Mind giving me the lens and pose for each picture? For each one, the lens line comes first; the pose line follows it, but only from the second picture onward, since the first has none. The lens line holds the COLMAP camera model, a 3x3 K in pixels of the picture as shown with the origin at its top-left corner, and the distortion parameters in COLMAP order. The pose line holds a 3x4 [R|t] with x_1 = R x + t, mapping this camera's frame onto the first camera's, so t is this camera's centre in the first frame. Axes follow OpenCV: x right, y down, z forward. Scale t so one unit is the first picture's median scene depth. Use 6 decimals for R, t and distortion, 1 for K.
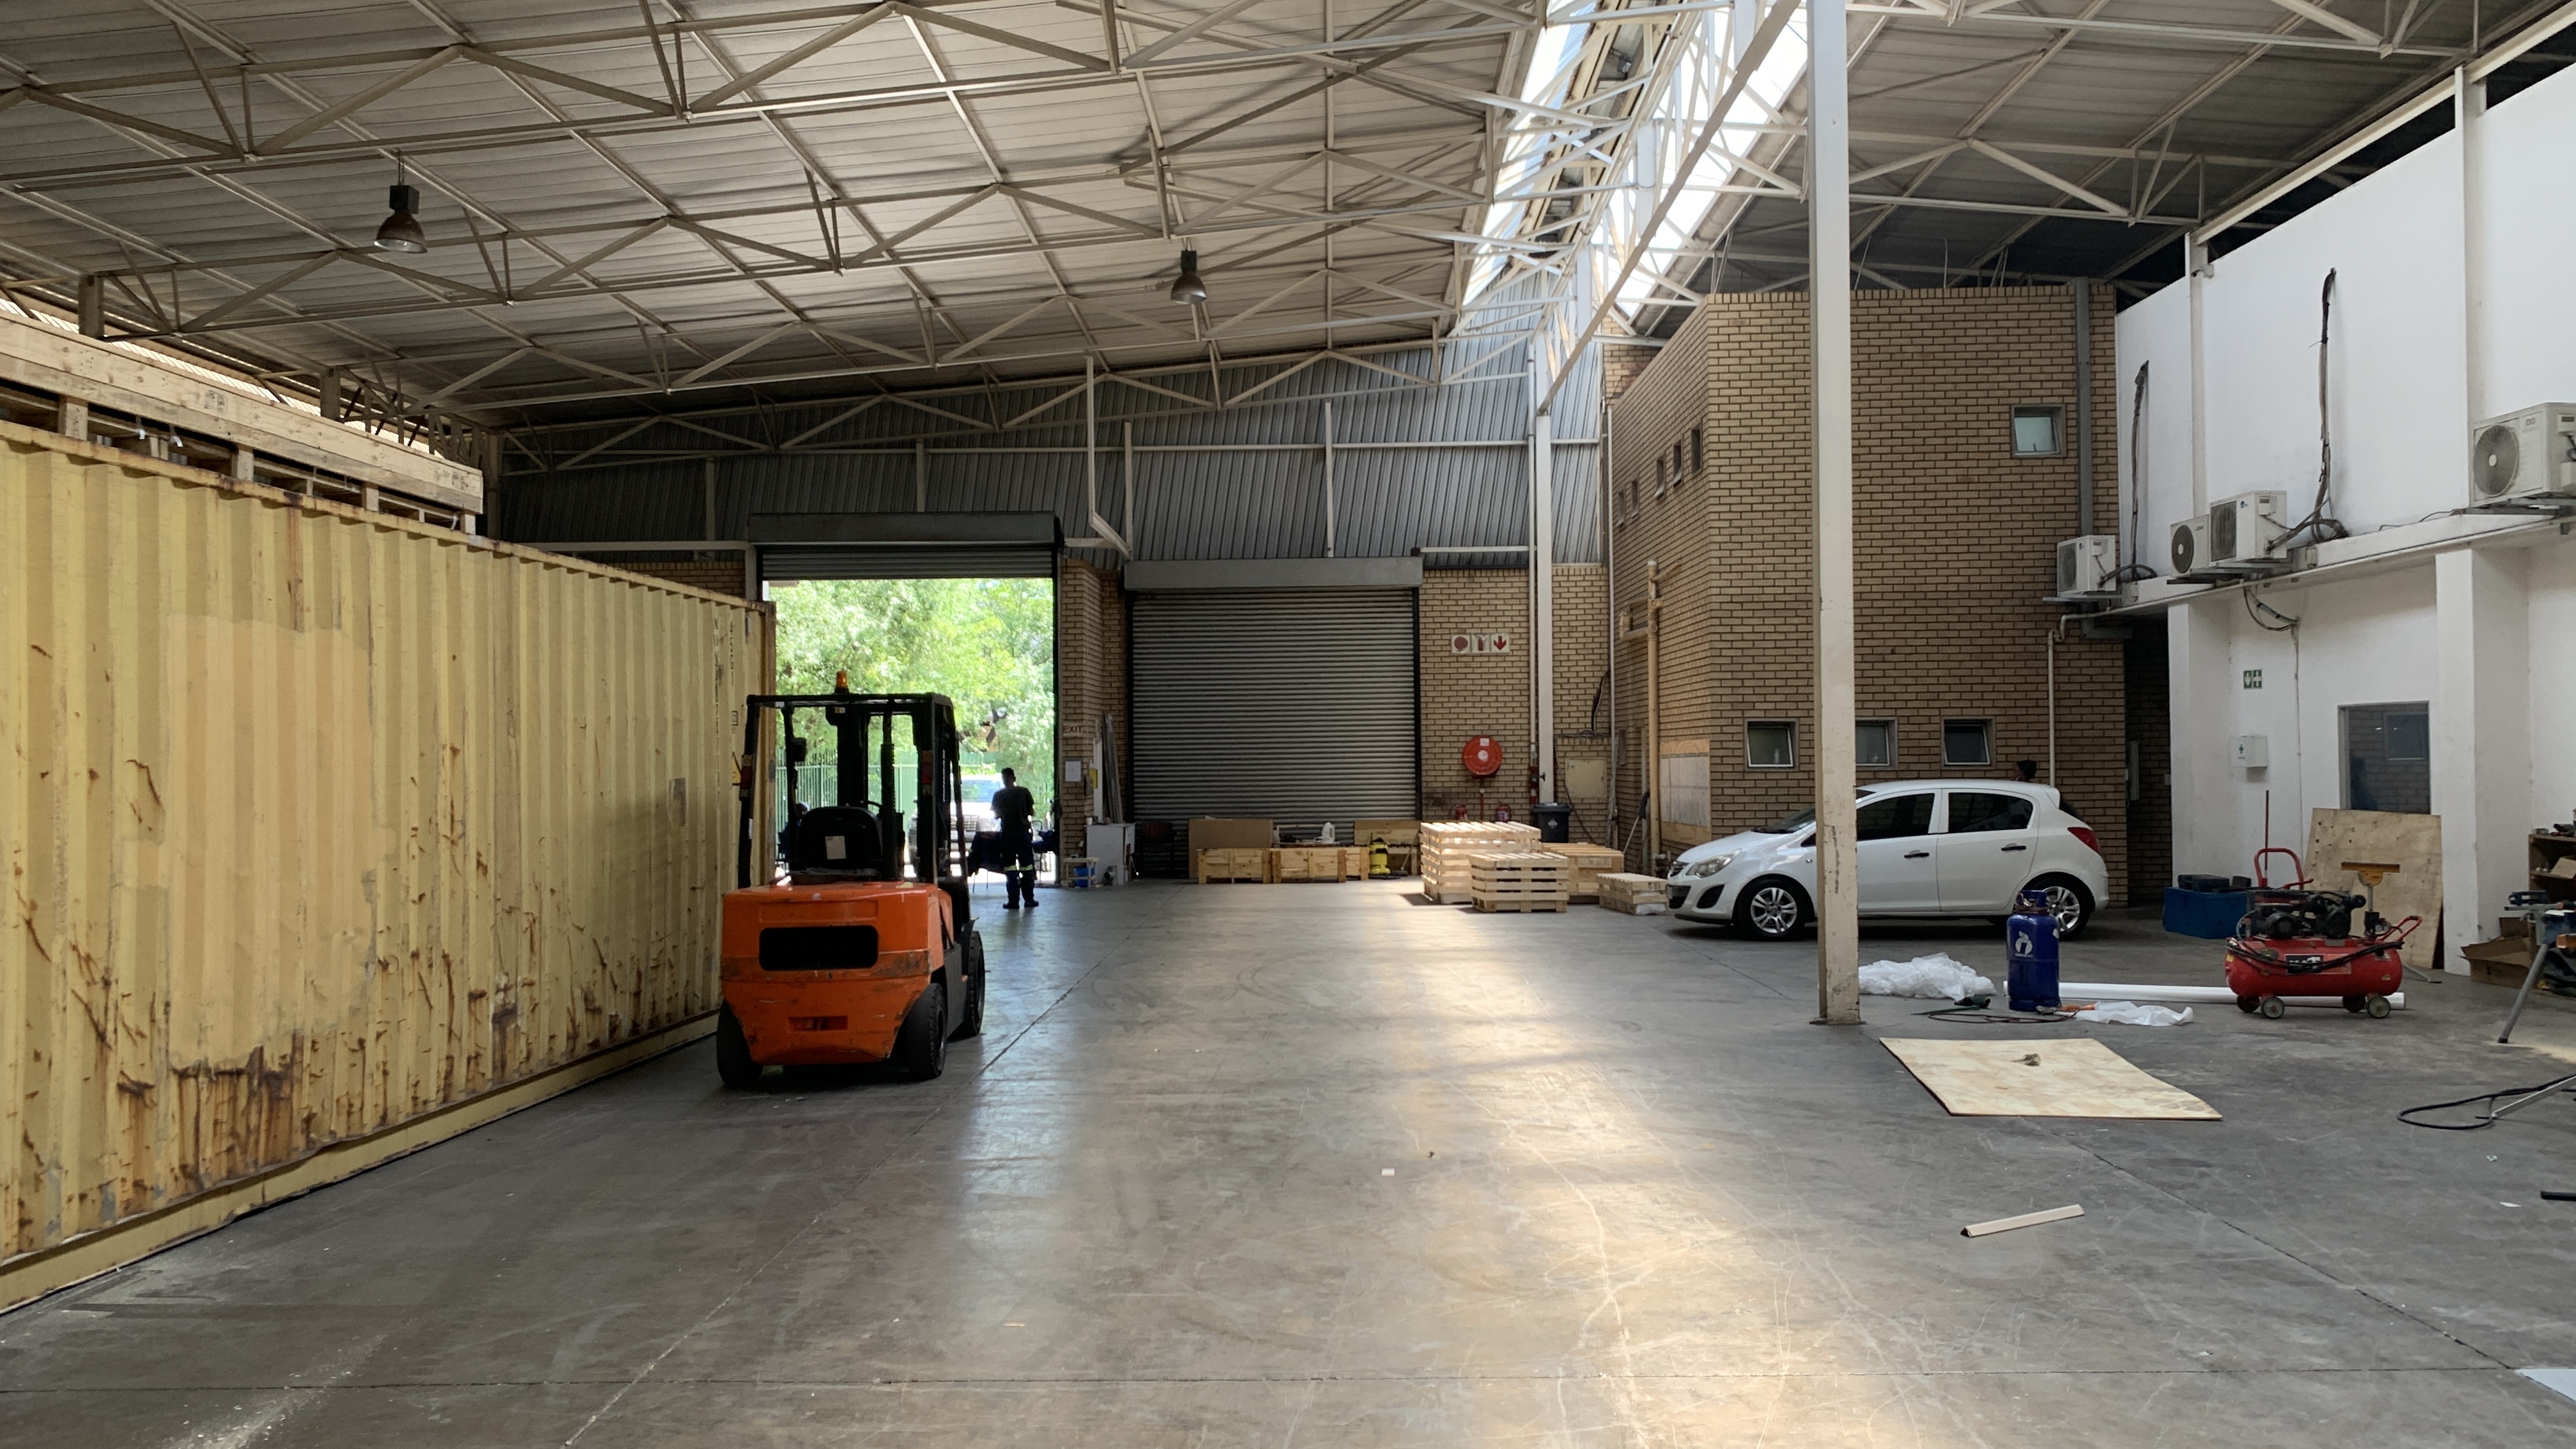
lens RADIAL K [[1952.9, 0, 1305.2], [0, 1952.9, 721.9], [0, 0, 1]] dist [0.052142, -0.064656]
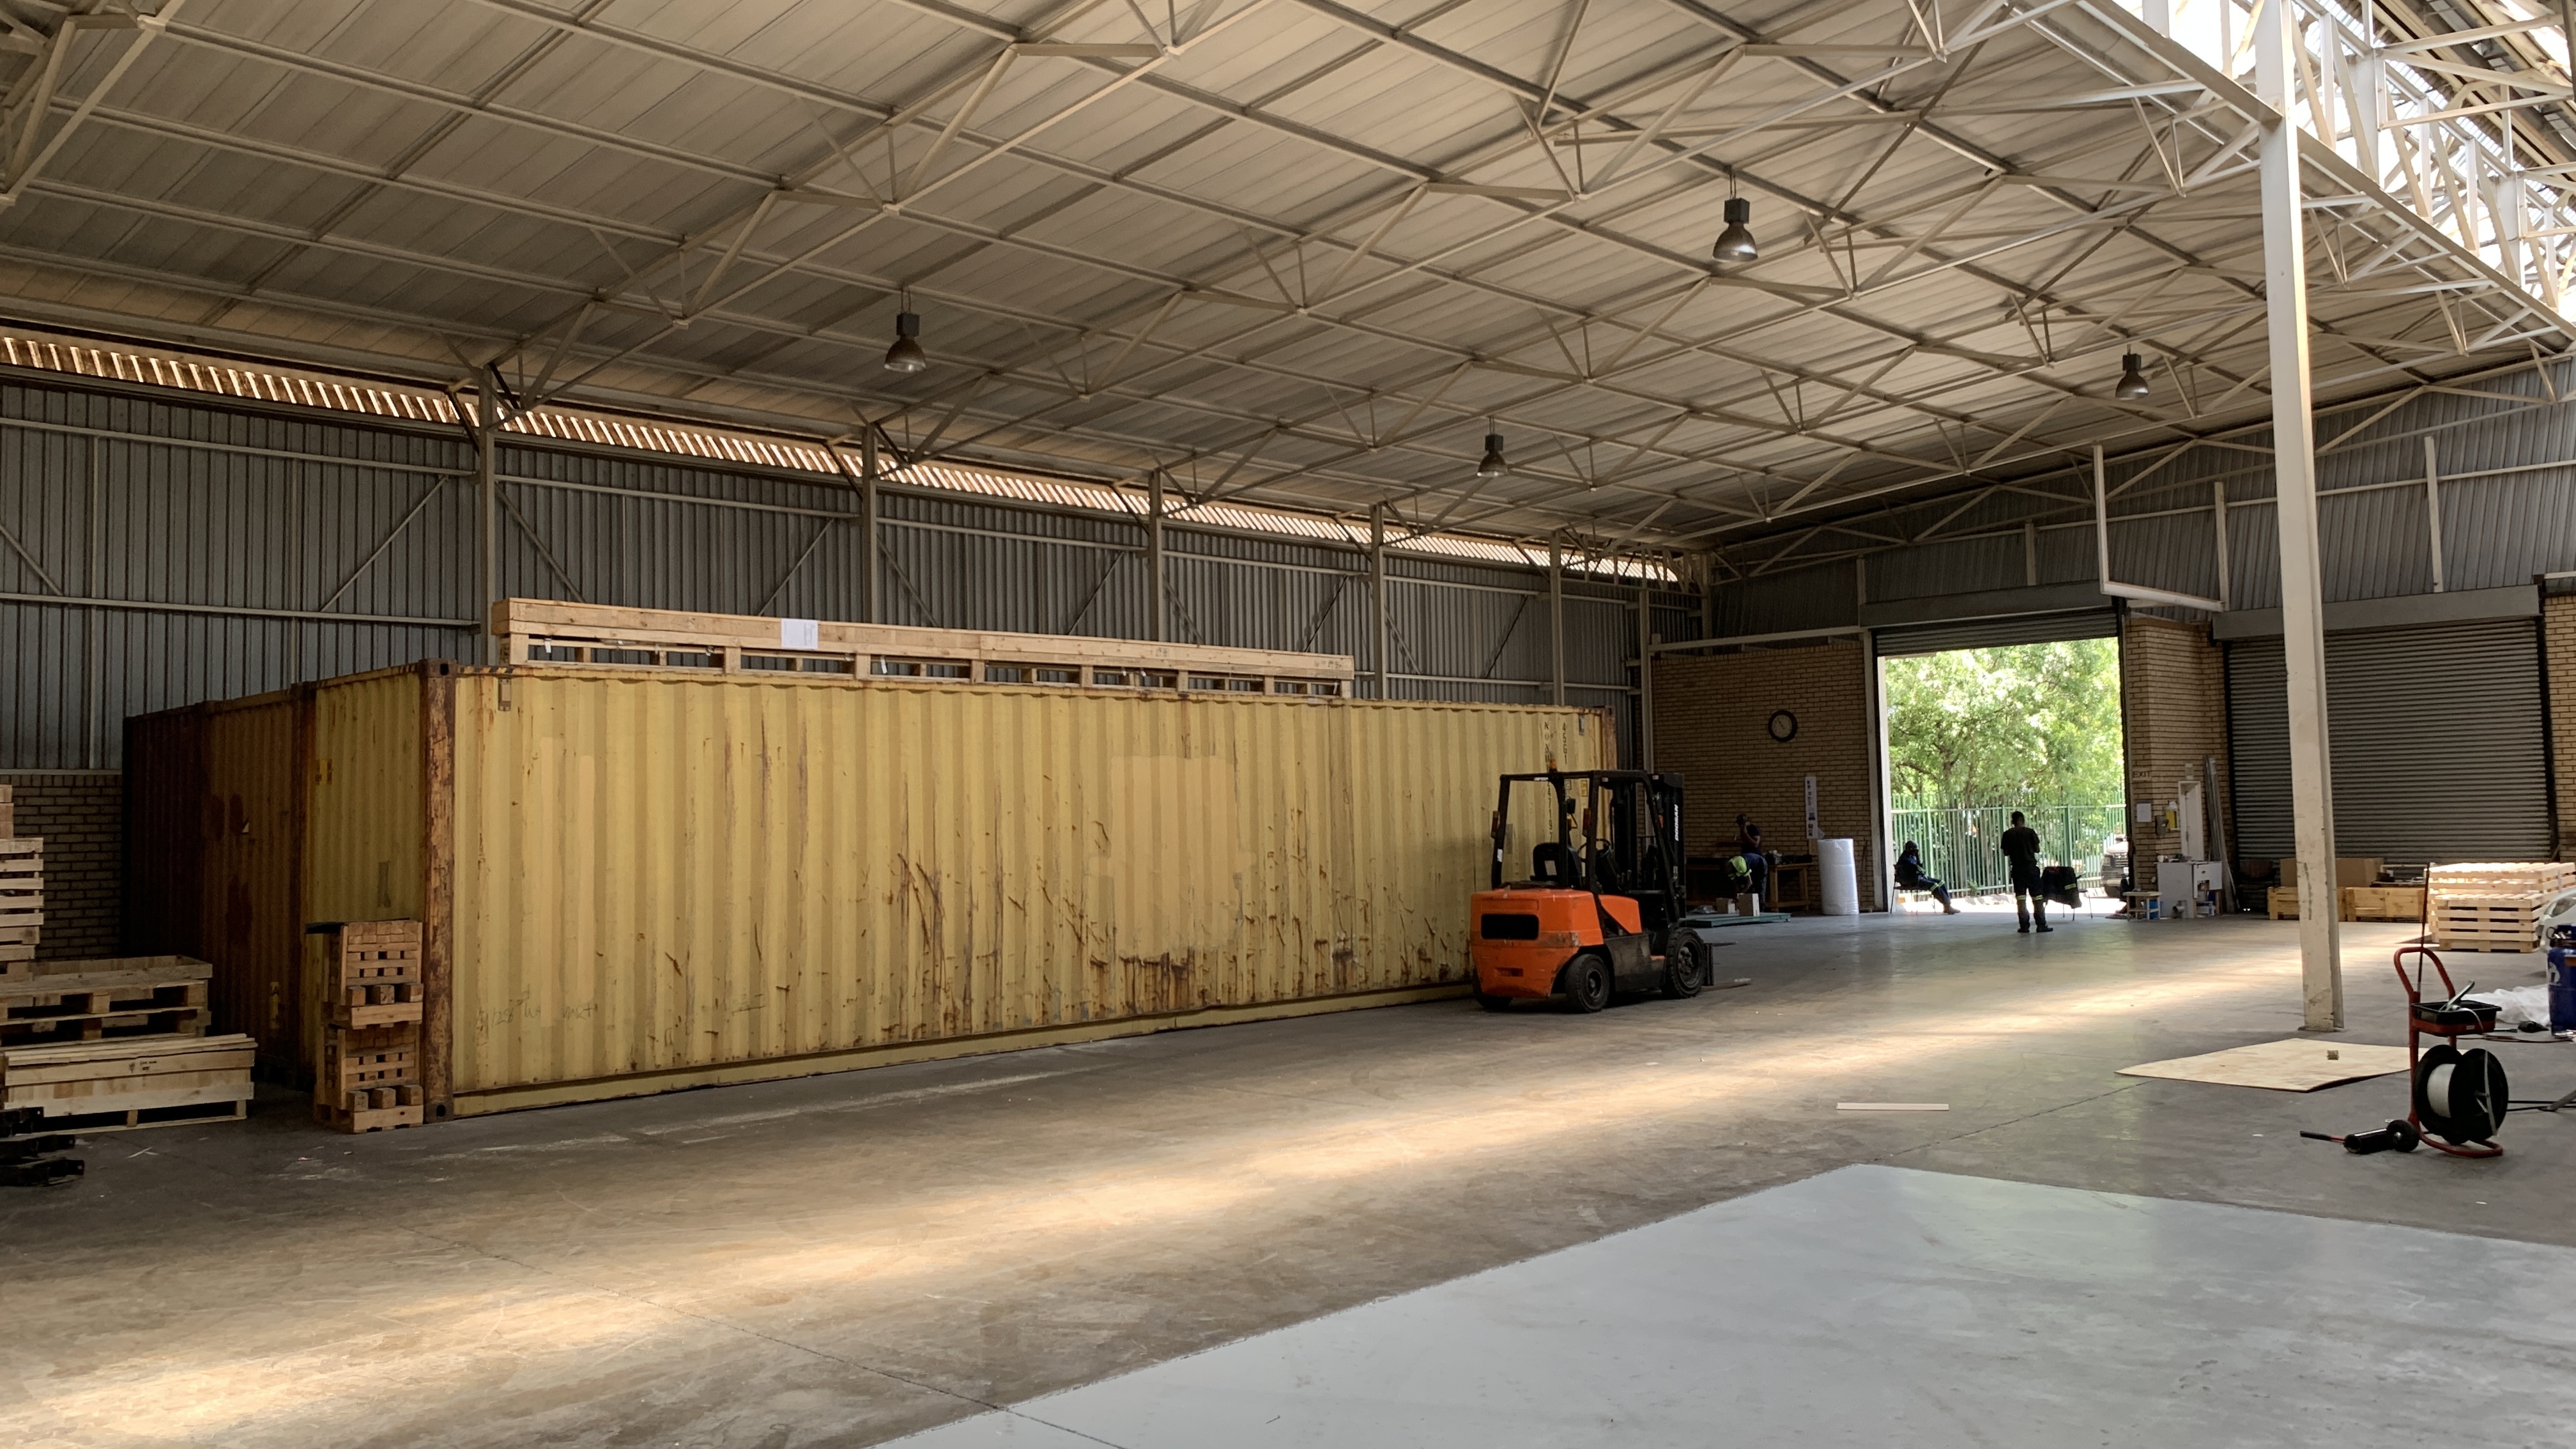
lens RADIAL K [[1952.9, 0, 1314.2], [0, 1952.9, 714.0], [0, 0, 1]] dist [0.052142, -0.064656]
pose [[0.728618, -0.042408, -0.683607, 0.543862], [0.027448, 0.999087, -0.032724, -0.011506], [0.684371, 0.005079, 0.729117, -0.231347]]
